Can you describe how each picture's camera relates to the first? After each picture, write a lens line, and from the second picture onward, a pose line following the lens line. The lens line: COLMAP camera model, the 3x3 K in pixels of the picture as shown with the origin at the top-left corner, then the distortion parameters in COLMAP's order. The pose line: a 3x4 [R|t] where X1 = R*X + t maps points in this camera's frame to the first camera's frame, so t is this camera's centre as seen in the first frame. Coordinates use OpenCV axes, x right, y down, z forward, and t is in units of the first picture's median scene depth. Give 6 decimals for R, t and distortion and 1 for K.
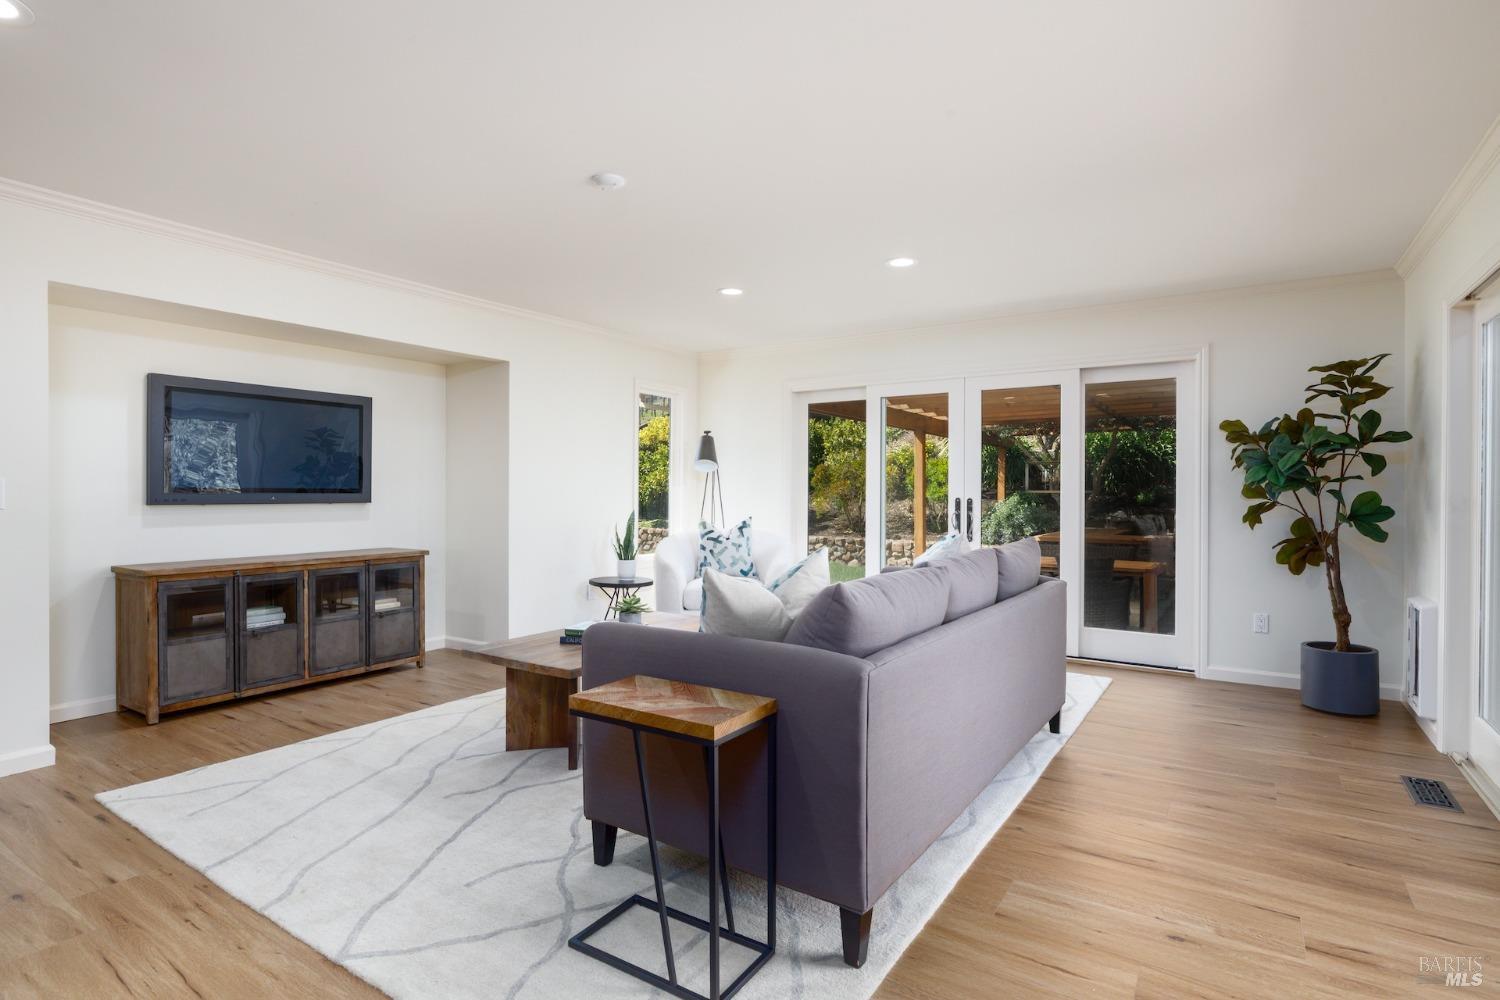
lens RADIAL K [[754.7, 0, 753.4], [0, 754.7, 498.1], [0, 0, 1]] dist [-0.000014, 0.001203]
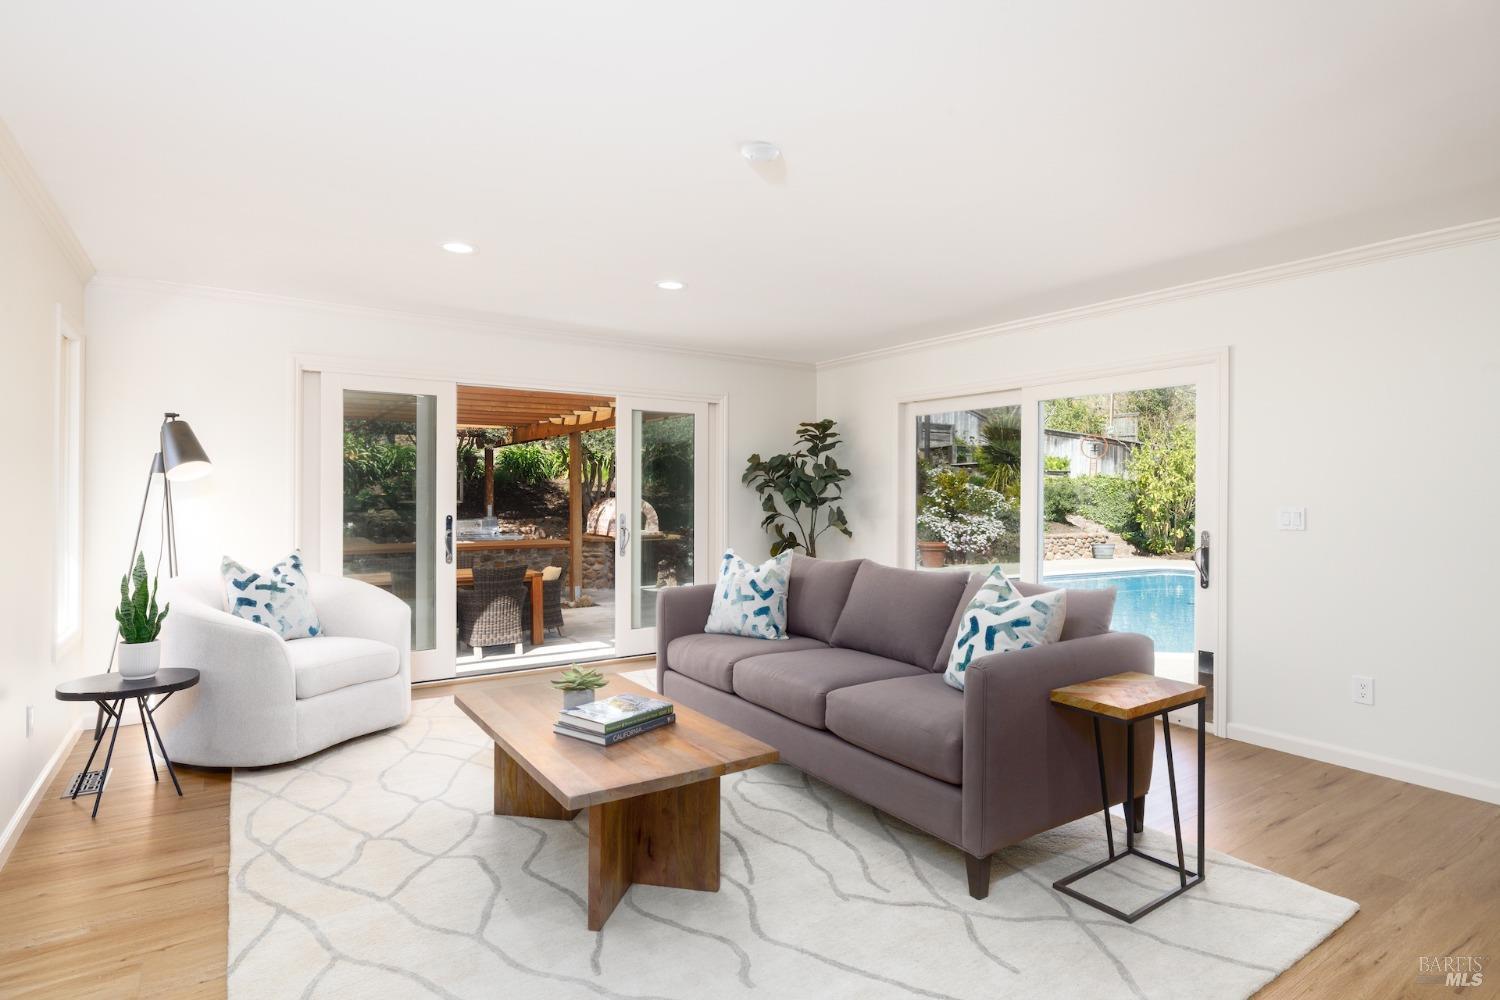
lens RADIAL K [[784.9, 0, 759.6], [0, 784.9, 498.5], [0, 0, 1]] dist [0.000890, 0.000474]
pose [[0.374881, -0.006813, 0.927048, -0.745344], [0.004954, 0.999973, 0.005346, -0.033427], [-0.927060, 0.002589, 0.374905, 0.509180]]
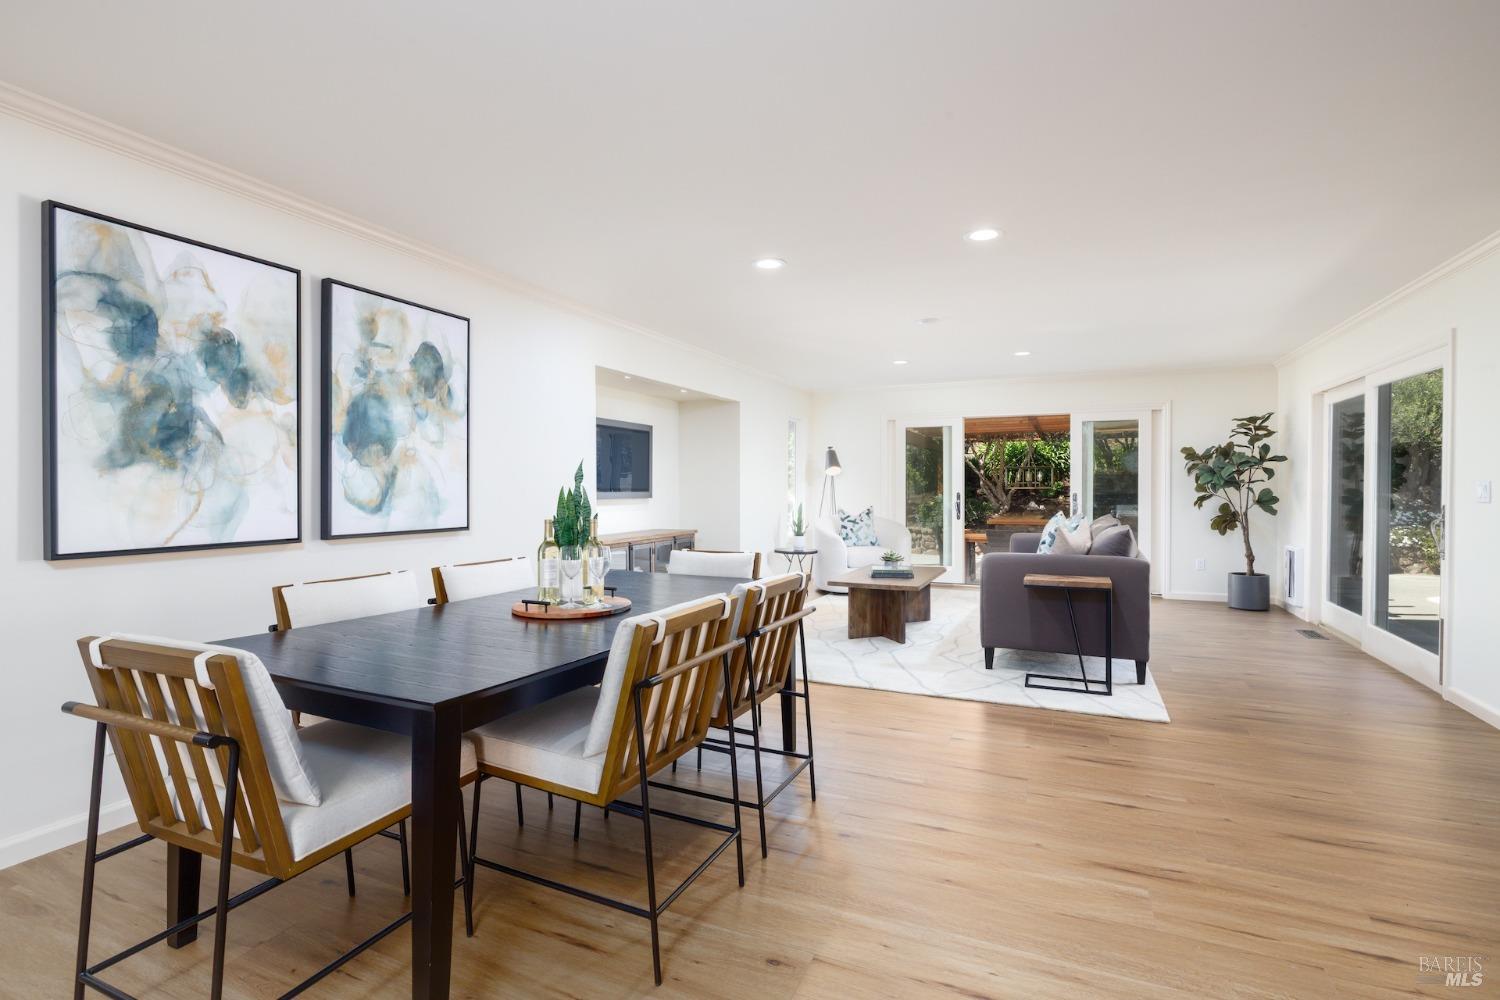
lens RADIAL K [[693.6, 0, 751.4], [0, 693.6, 496.1], [0, 0, 1]] dist [-0.017954, -0.000313]
pose [[0.989344, -0.005273, 0.145501, -0.638453], [0.004608, 0.999977, 0.004903, -0.003809], [-0.145523, -0.004180, 0.989346, -0.450007]]
